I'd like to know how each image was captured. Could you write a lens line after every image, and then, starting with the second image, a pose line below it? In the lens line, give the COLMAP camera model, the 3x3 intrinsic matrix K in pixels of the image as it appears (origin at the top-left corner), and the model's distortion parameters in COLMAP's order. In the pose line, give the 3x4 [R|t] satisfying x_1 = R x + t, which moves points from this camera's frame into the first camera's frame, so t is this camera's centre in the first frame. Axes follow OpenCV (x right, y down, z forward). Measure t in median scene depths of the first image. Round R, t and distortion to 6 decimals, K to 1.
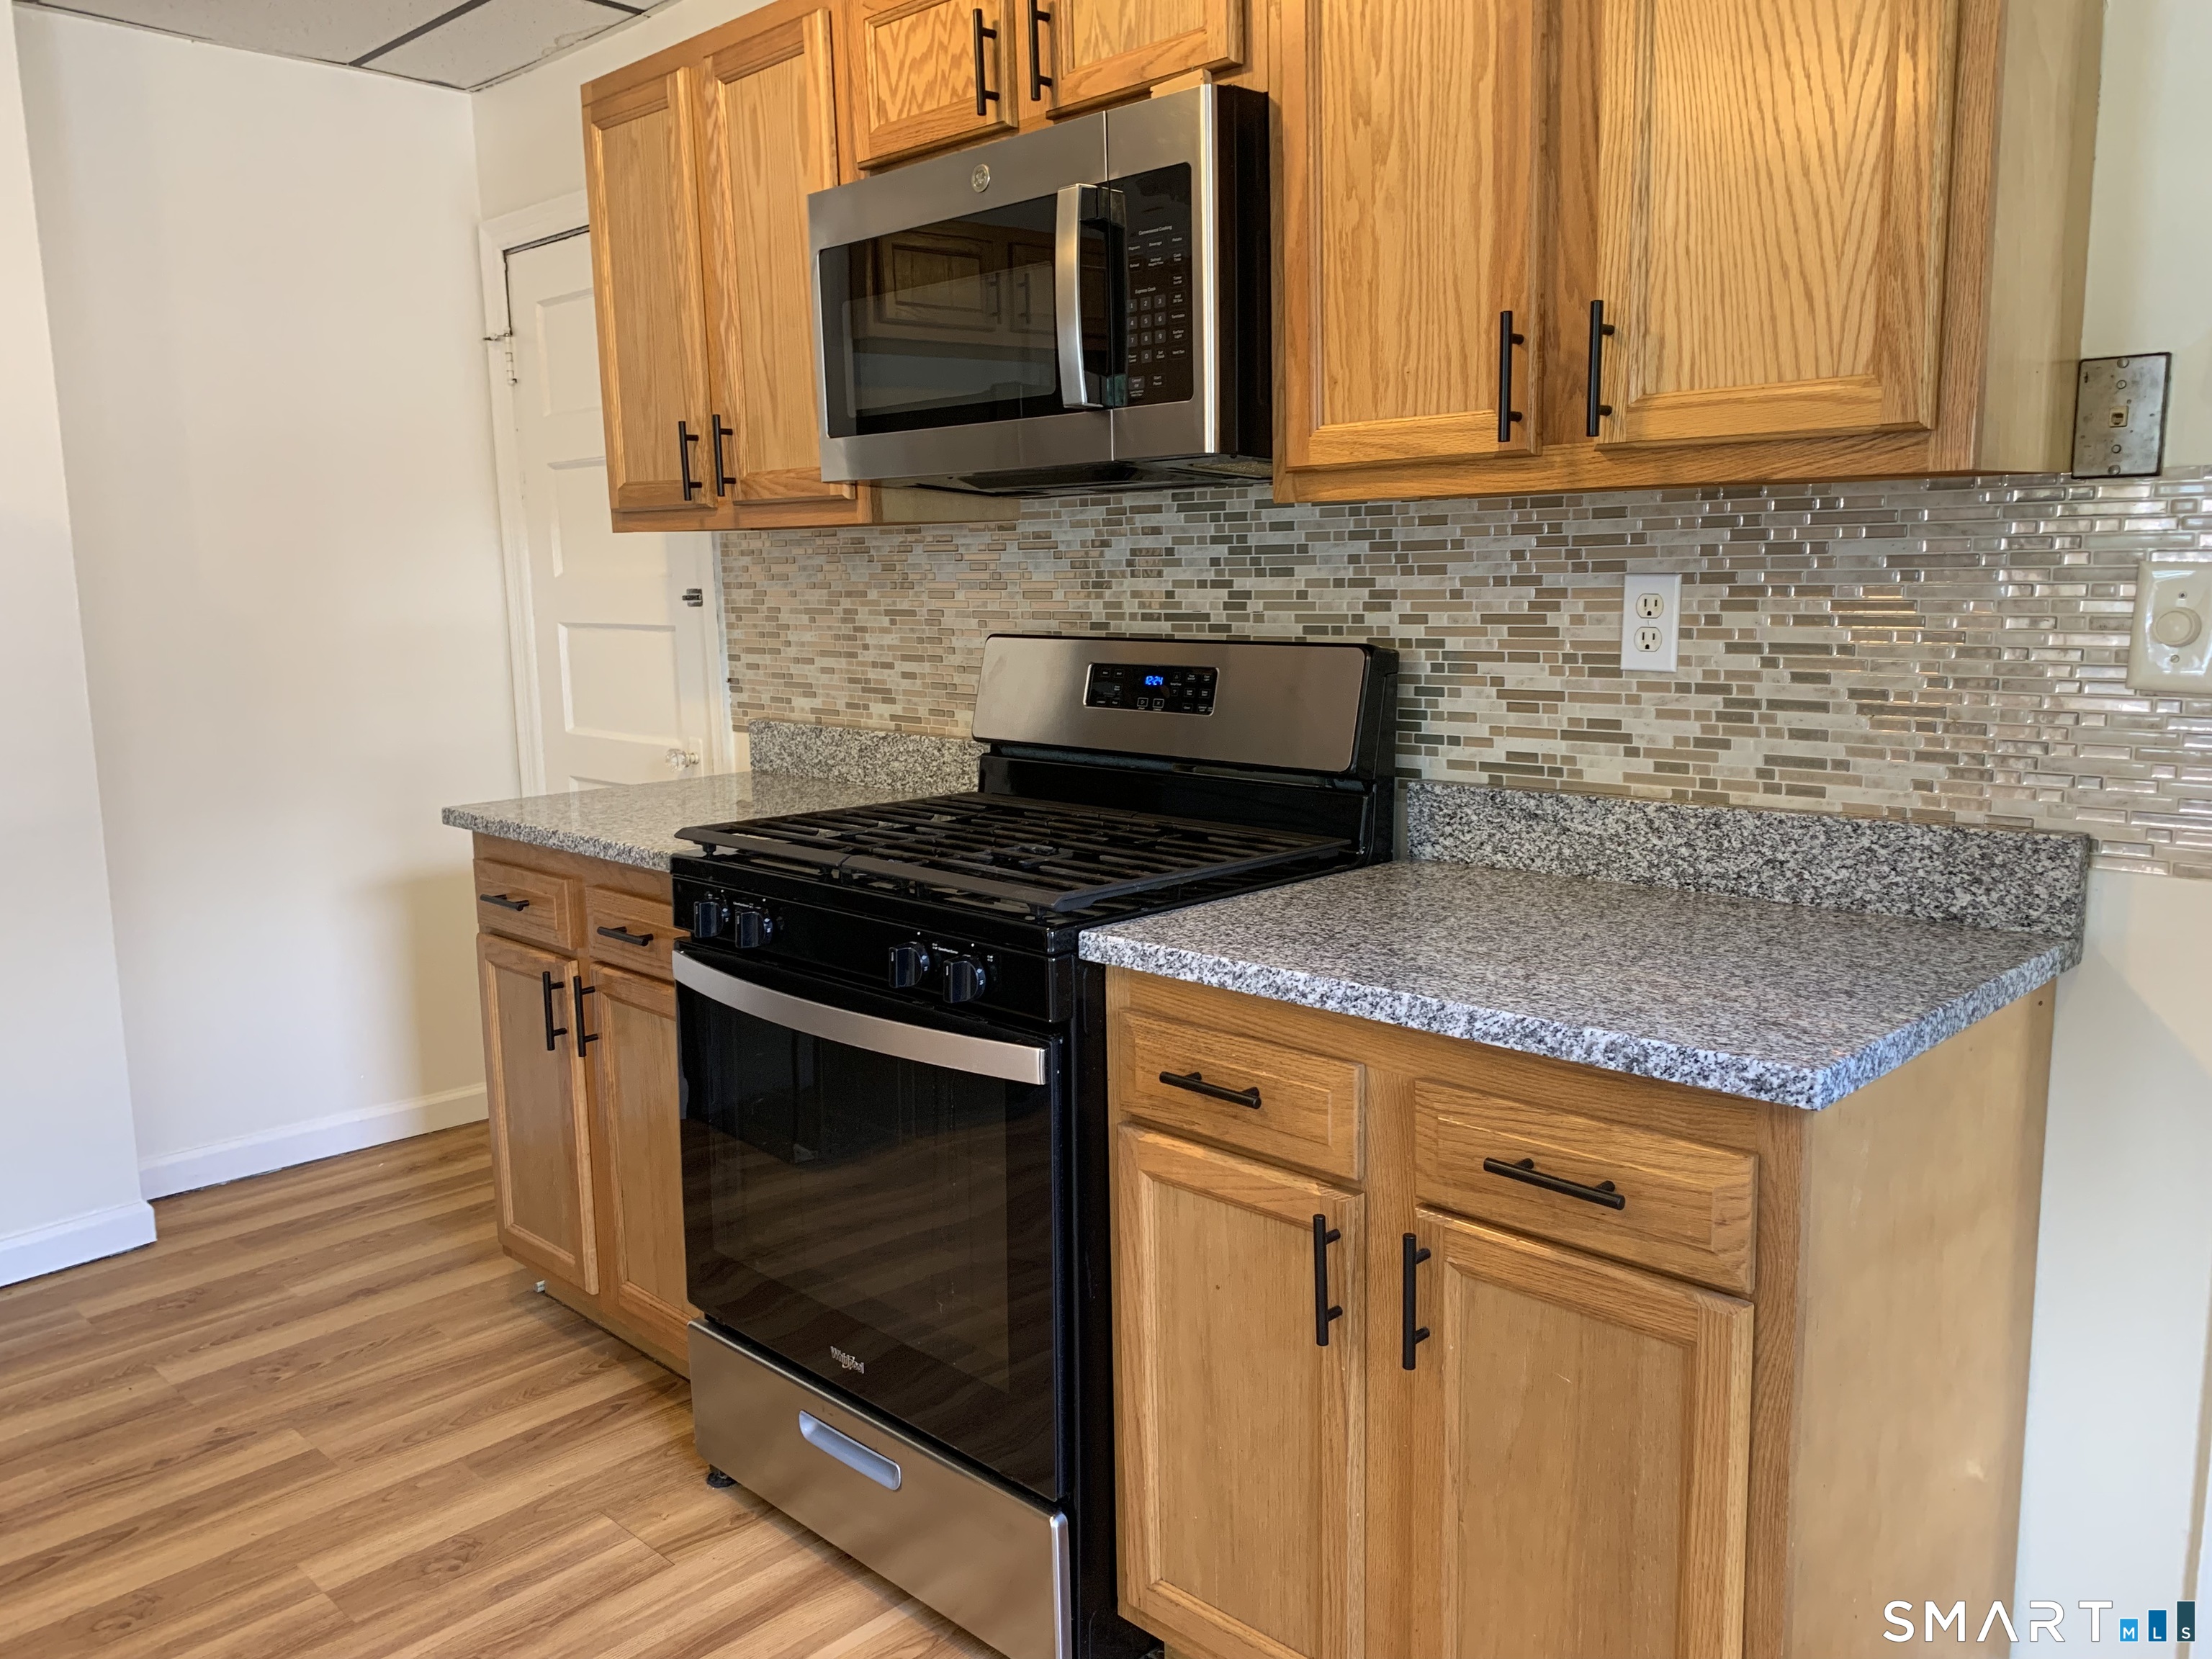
lens RADIAL K [[1692.1, 0, 1104.0], [0, 1692.1, 815.5], [0, 0, 1]] dist [0.043068, -0.057922]
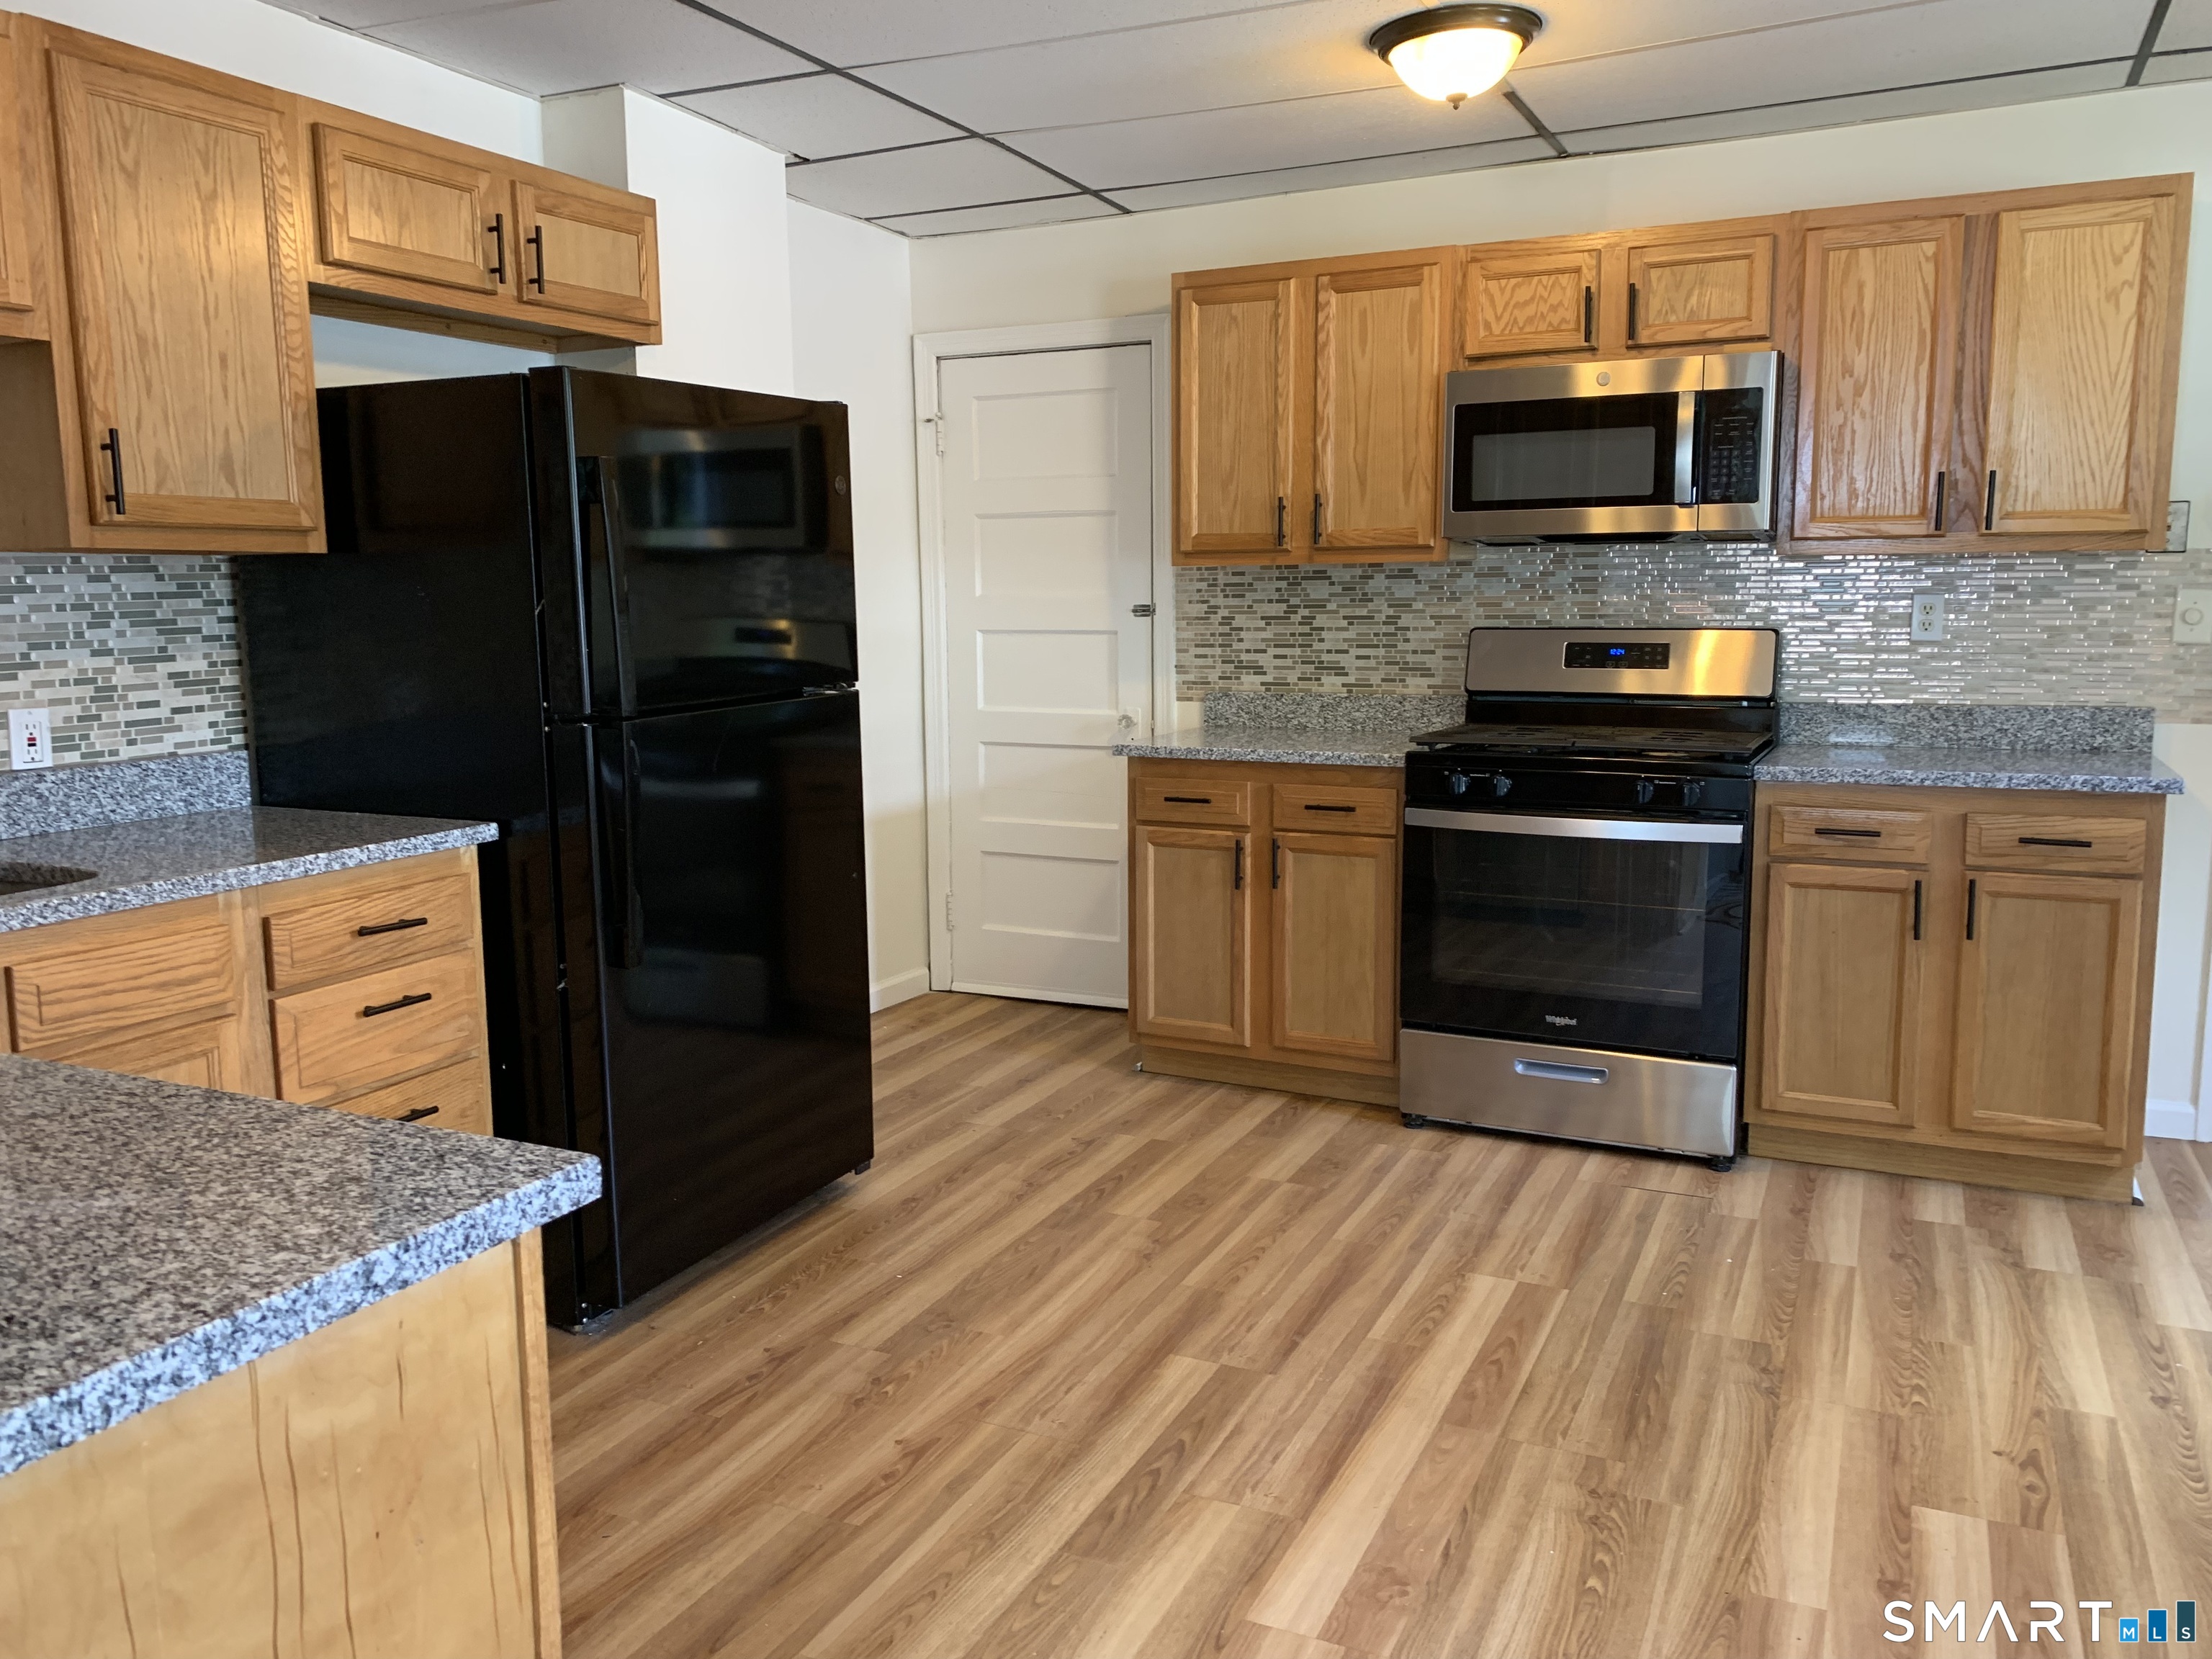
lens RADIAL K [[1703.2, 0, 1079.8], [0, 1703.2, 830.2], [0, 0, 1]] dist [0.049564, -0.074343]
pose [[0.949834, -0.033529, 0.310954, -1.207580], [0.037394, 0.999280, -0.006477, 0.109106], [-0.310512, 0.017780, 0.950403, -0.591034]]
